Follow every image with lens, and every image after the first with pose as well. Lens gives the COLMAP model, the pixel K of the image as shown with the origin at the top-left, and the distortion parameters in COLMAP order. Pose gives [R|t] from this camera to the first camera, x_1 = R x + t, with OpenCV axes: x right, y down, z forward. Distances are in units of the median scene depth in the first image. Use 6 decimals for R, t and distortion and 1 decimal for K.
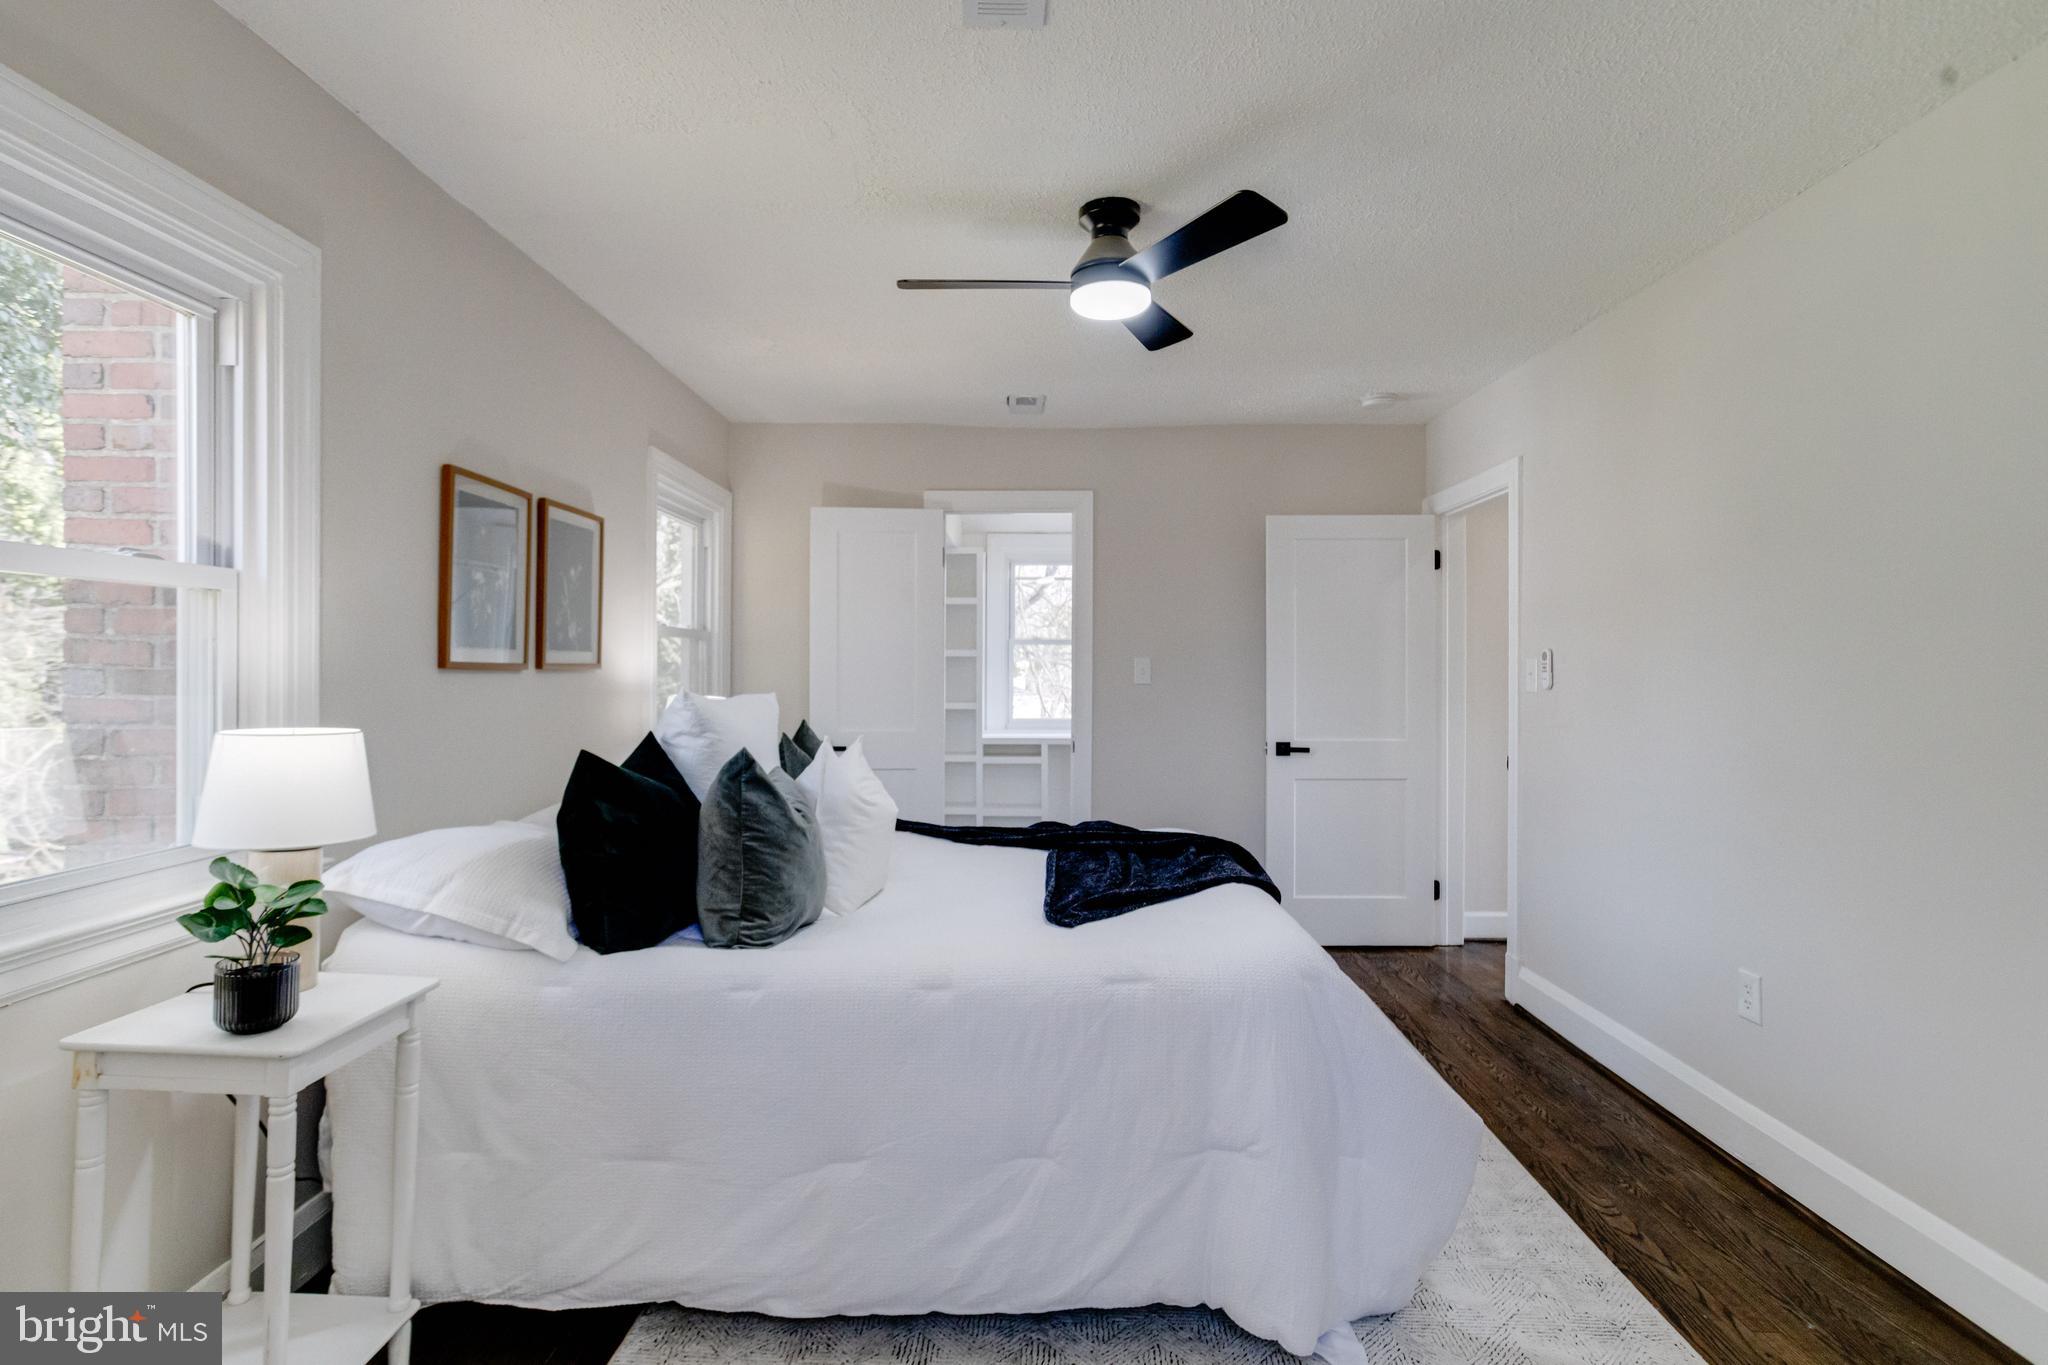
lens RADIAL K [[1012.4, 0, 1010.1], [0, 1012.4, 670.8], [0, 0, 1]] dist [-0.024990, 0.015969]
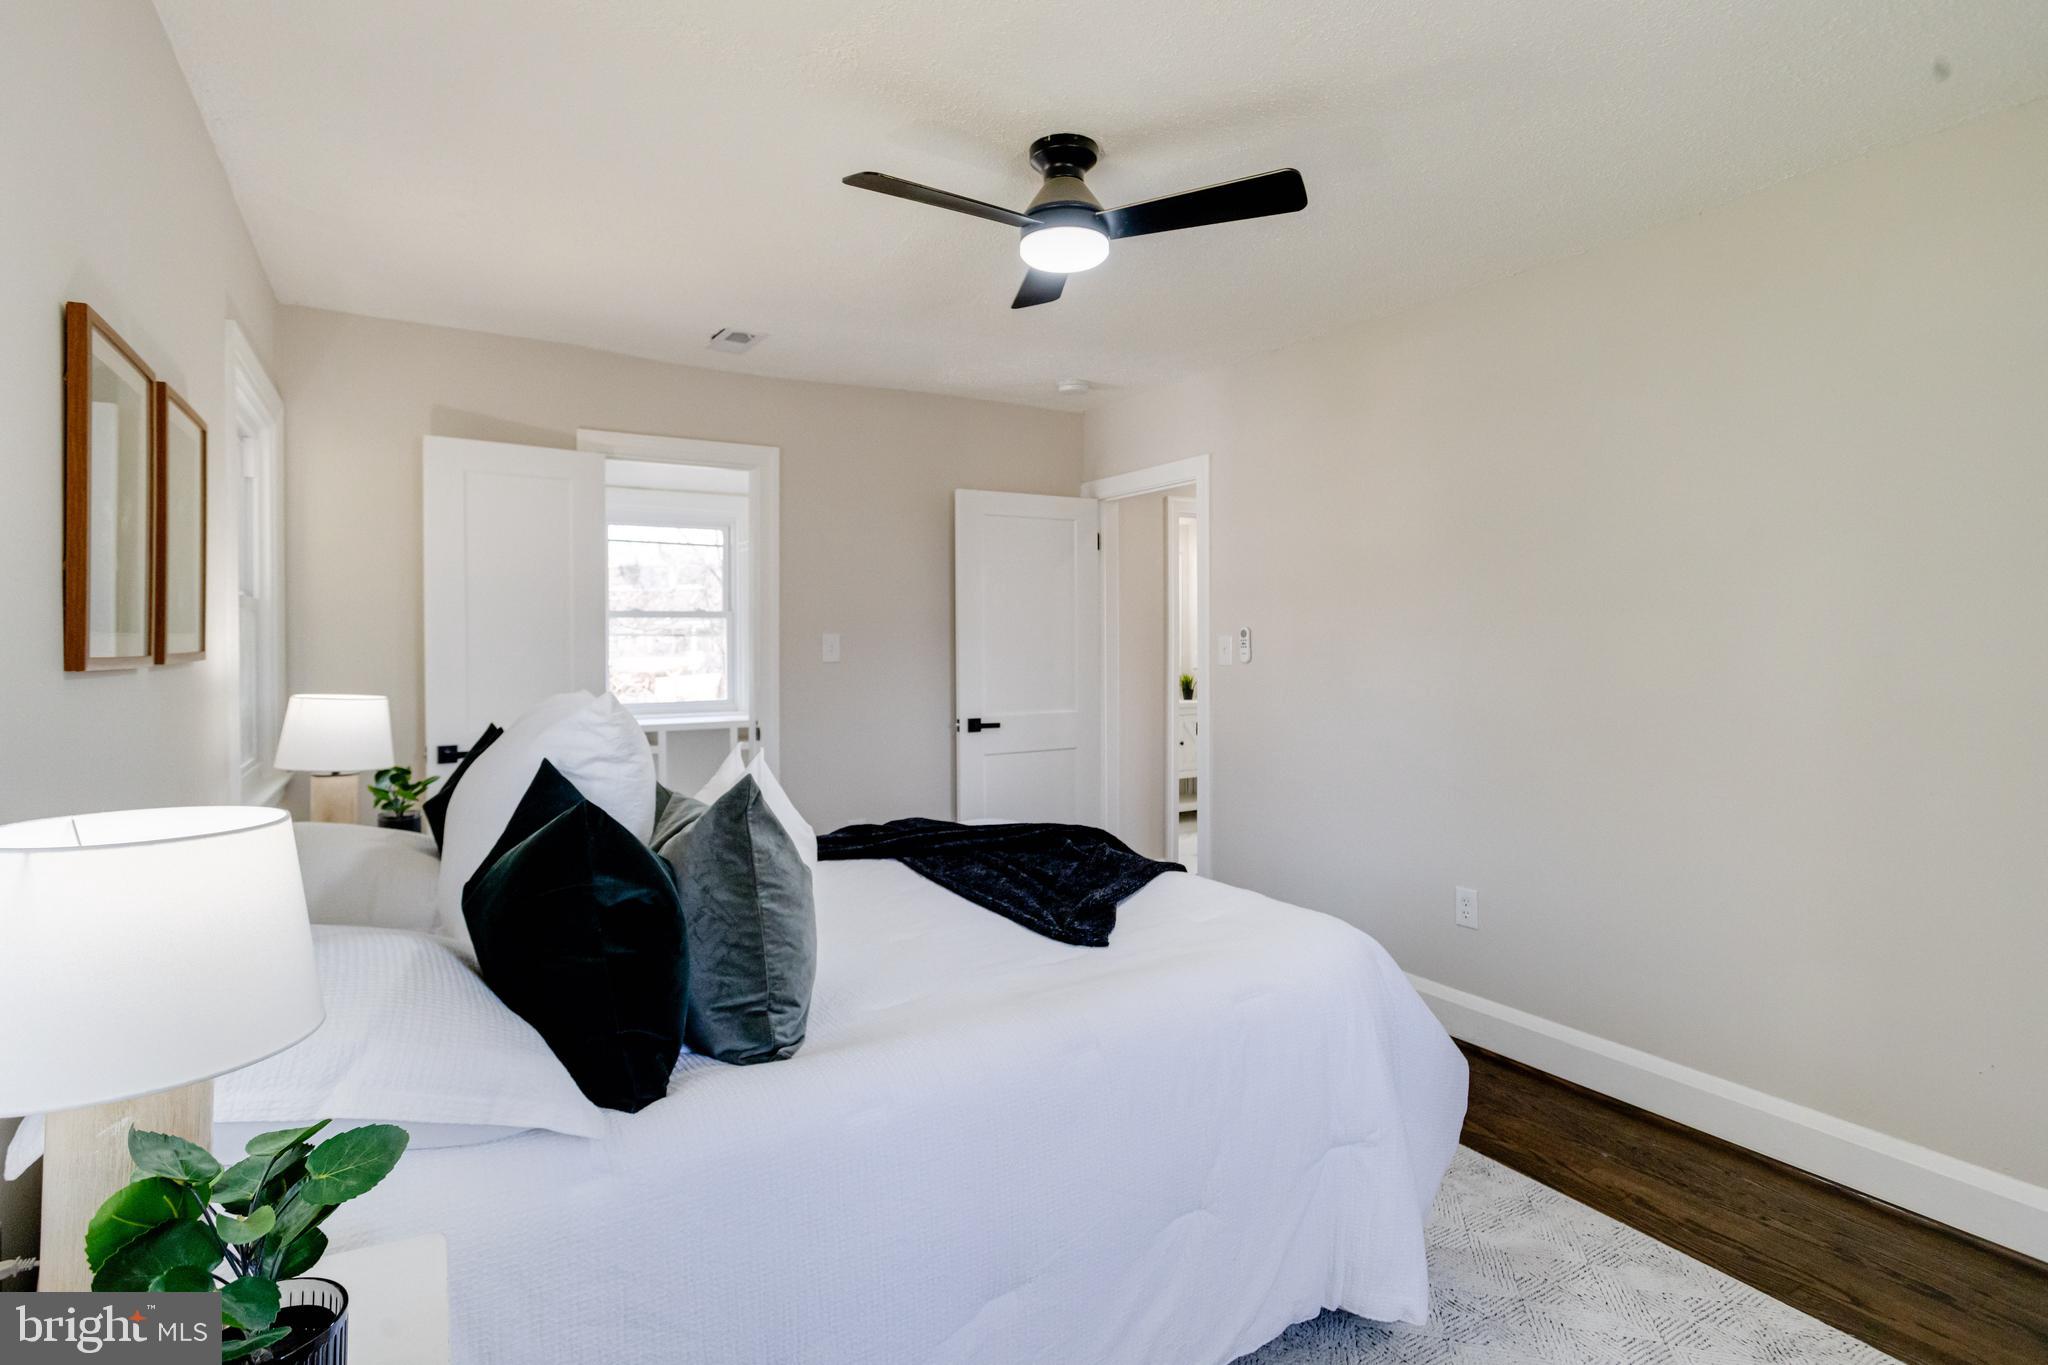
lens RADIAL K [[1012.4, 0, 1025.4], [0, 1012.4, 647.6], [0, 0, 1]] dist [-0.024990, 0.015969]
pose [[0.843217, -0.011186, 0.537457, -0.300304], [0.006042, 0.999918, 0.011333, -0.013651], [-0.537539, -0.006309, 0.843215, 0.176962]]
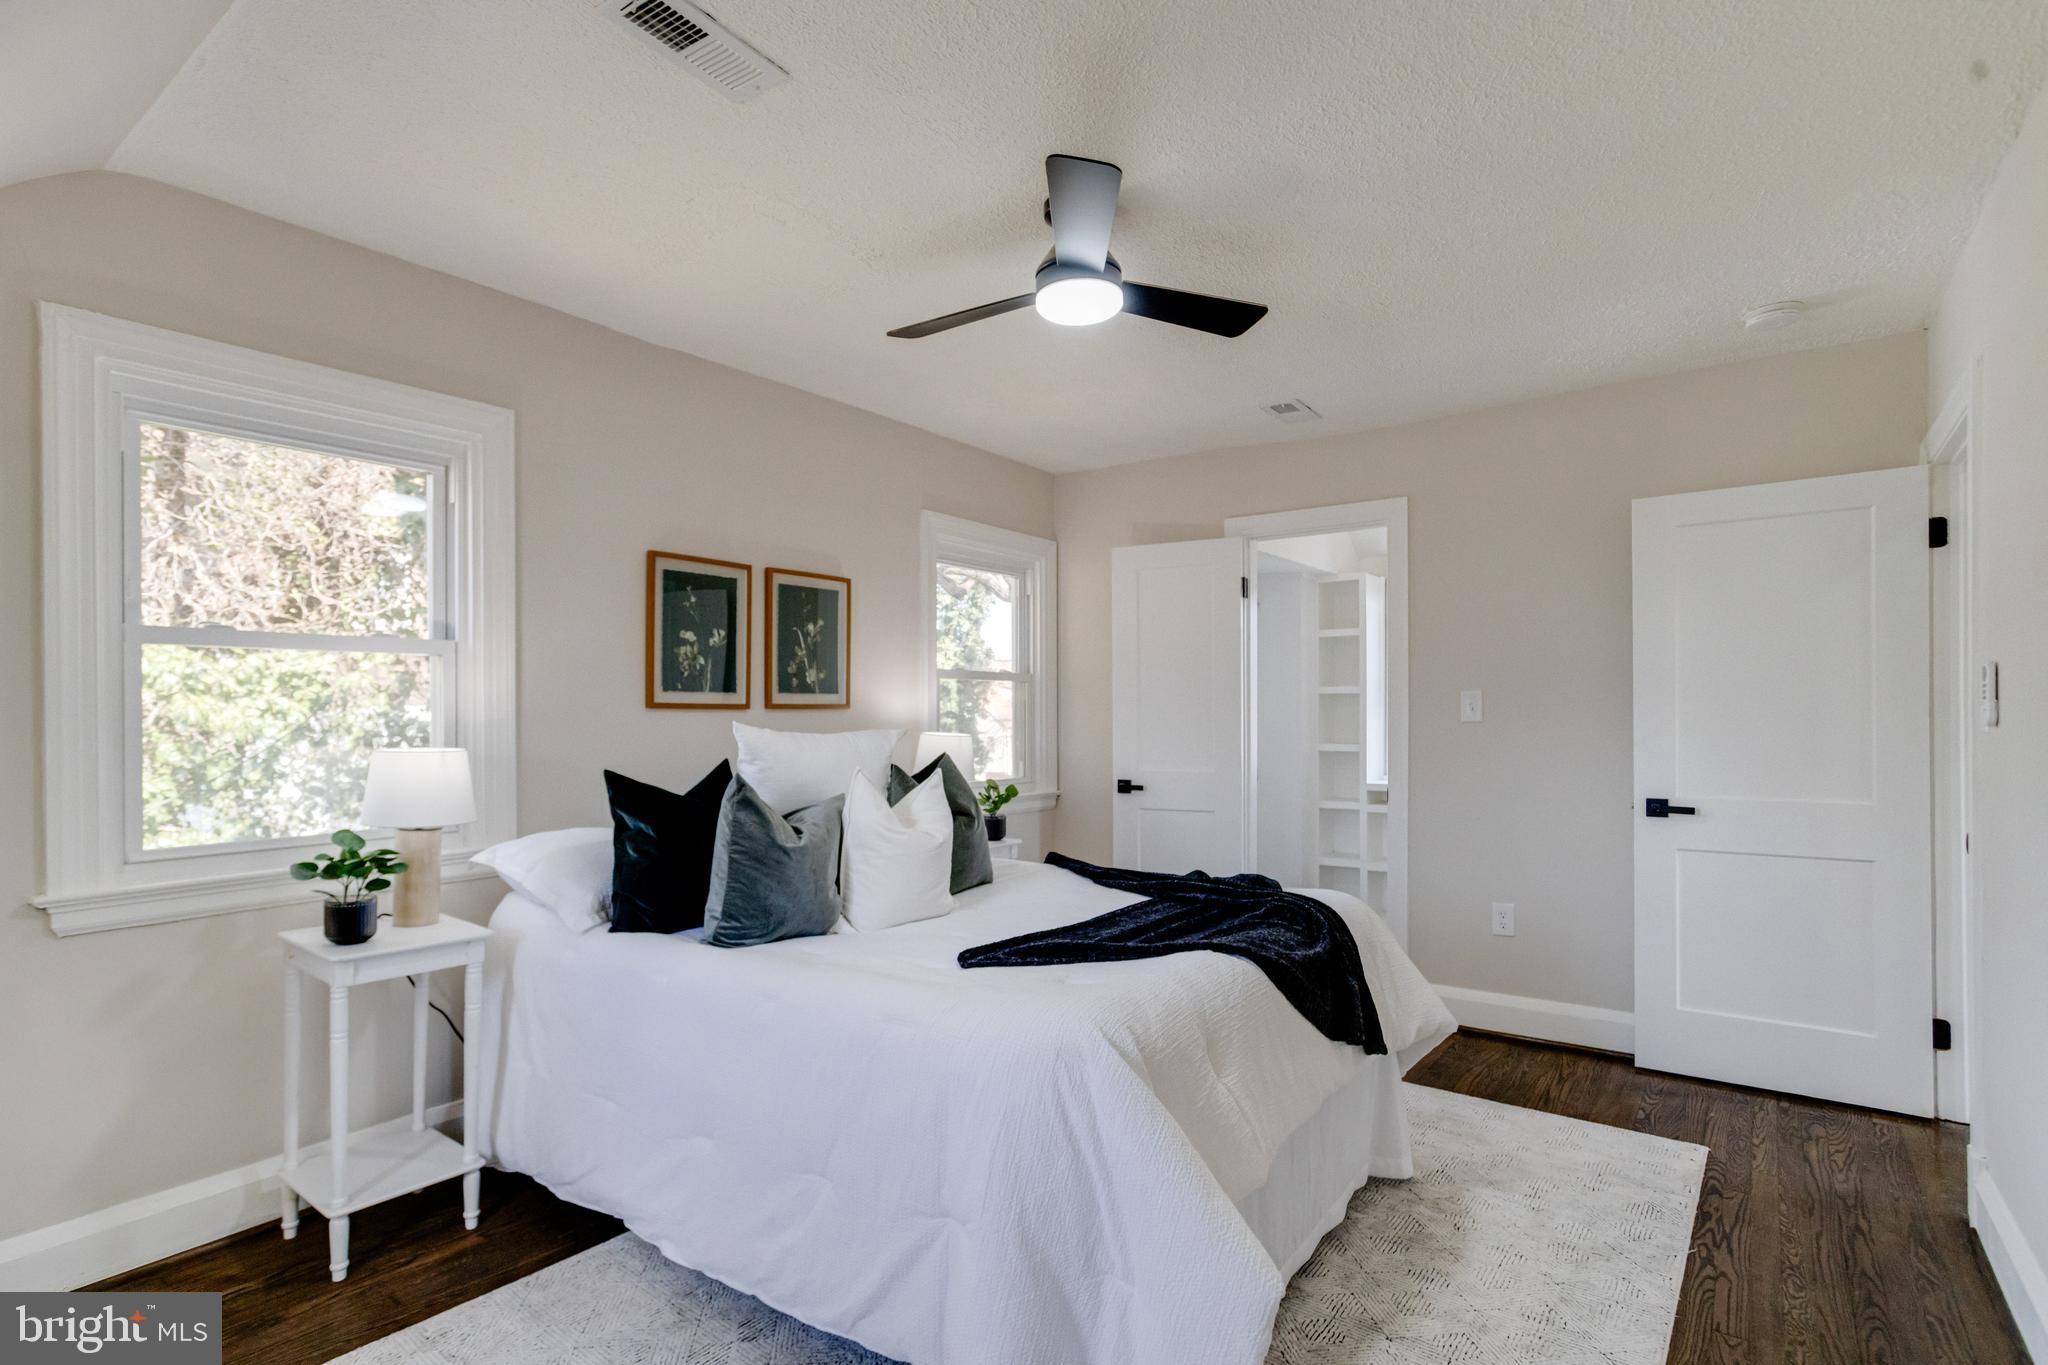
lens RADIAL K [[1012.4, 0, 983.2], [0, 1012.4, 712.5], [0, 0, 1]] dist [-0.024990, 0.015969]
pose [[0.812459, -0.007761, -0.582966, 0.401518], [0.006610, 0.999970, -0.004101, 0.008487], [0.582981, -0.000521, 0.812486, 0.140643]]
